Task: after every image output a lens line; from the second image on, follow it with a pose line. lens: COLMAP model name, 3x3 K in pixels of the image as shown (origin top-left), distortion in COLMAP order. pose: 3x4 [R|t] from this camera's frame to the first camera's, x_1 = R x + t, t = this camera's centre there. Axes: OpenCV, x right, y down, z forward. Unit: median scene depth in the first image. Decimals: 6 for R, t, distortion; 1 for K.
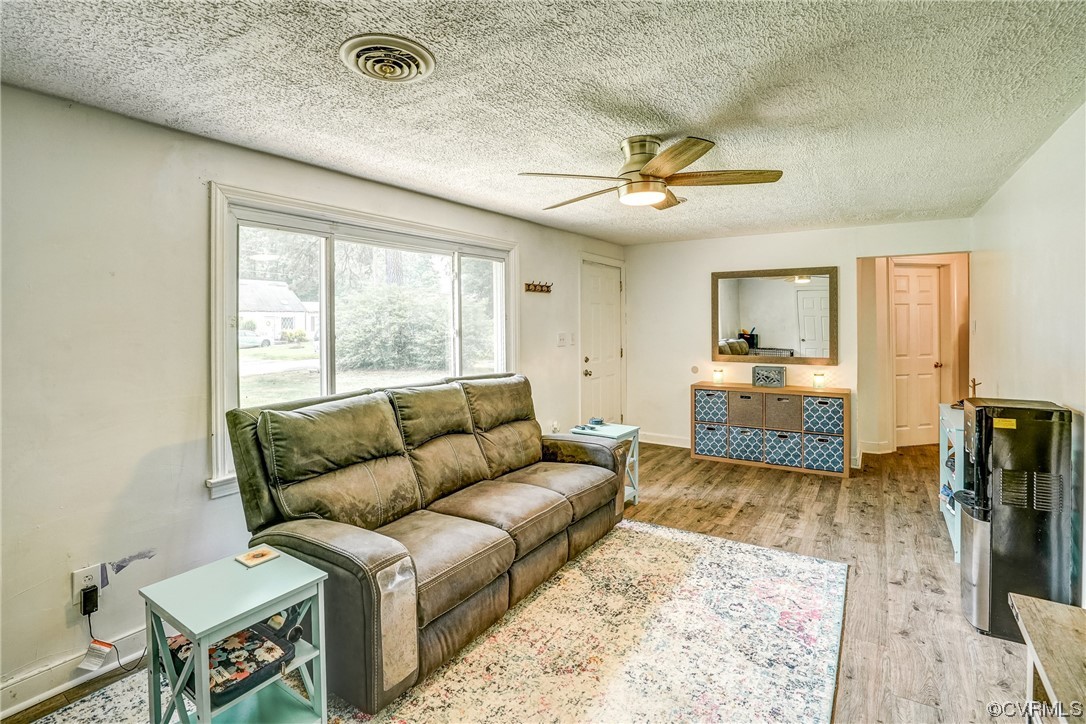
lens RADIAL K [[521.0, 0, 547.1], [0, 521.0, 322.8], [0, 0, 1]] dist [-0.046181, 0.019409]
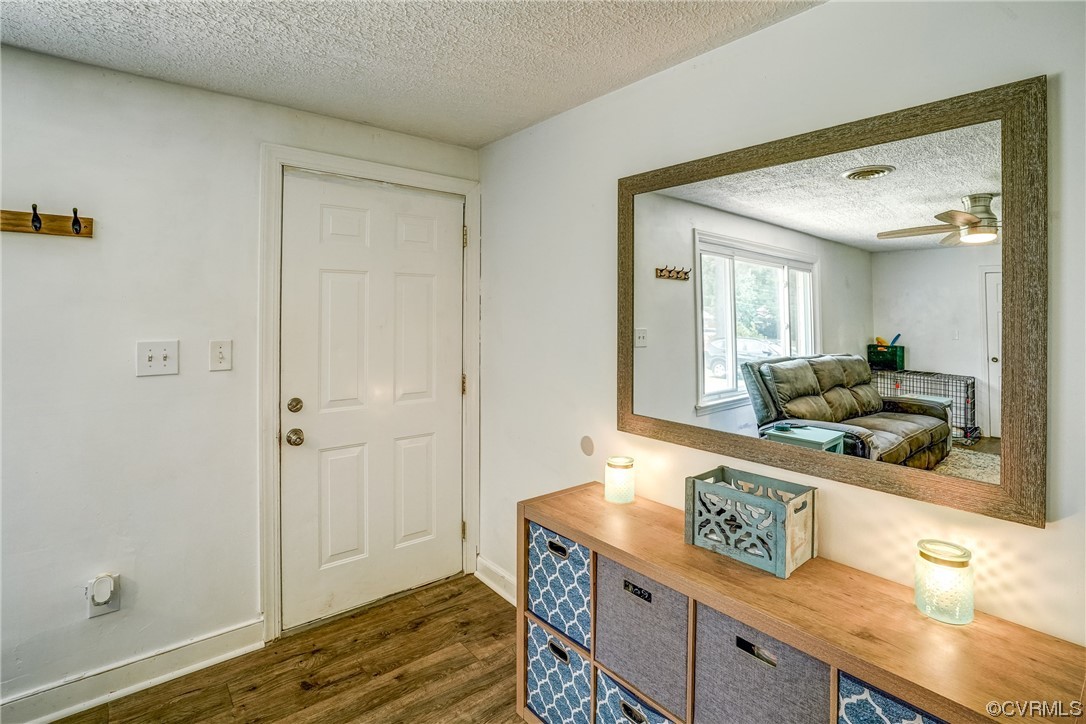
lens RADIAL K [[528.1, 0, 544.4], [0, 528.1, 306.9], [0, 0, 1]] dist [-0.045022, 0.016681]
pose [[0.952763, 0.008837, -0.303587, 0.642275], [-0.011947, 0.999893, -0.008389, -0.010561], [0.303481, 0.011620, 0.952767, 1.090096]]
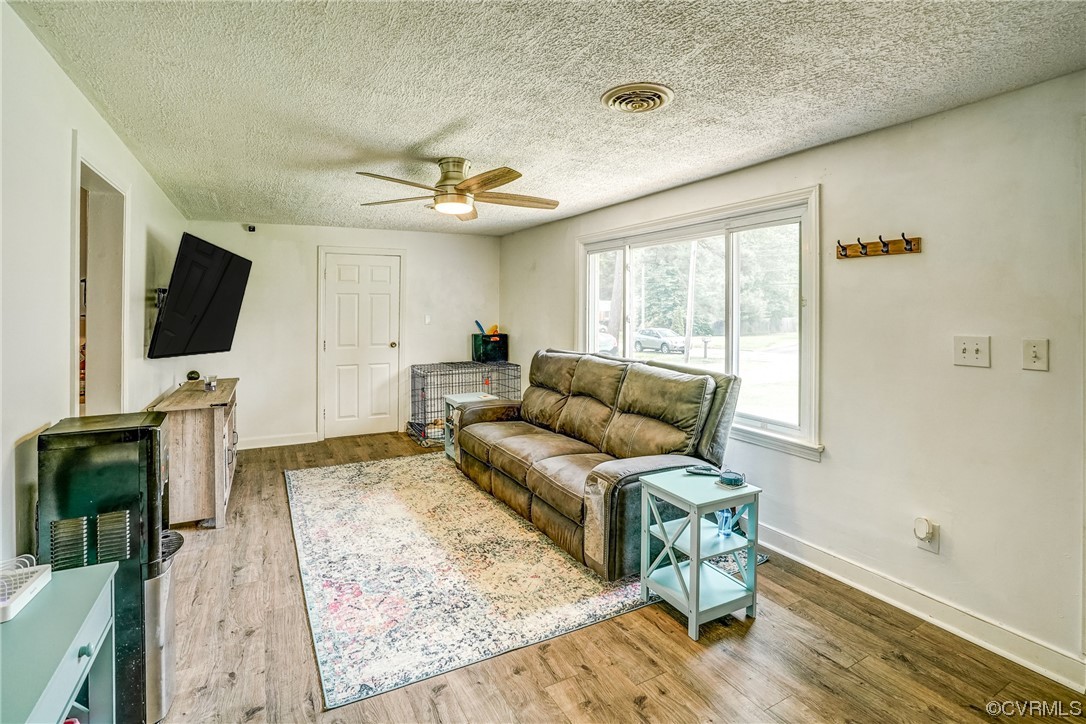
lens RADIAL K [[528.6, 0, 532.2], [0, 528.6, 309.3], [0, 0, 1]] dist [-0.046295, 0.014898]
pose [[-0.493476, 0.006677, -0.869734, 0.894908], [0.000555, 0.999973, 0.007362, -0.010260], [0.869759, 0.003150, -0.493466, 1.355902]]
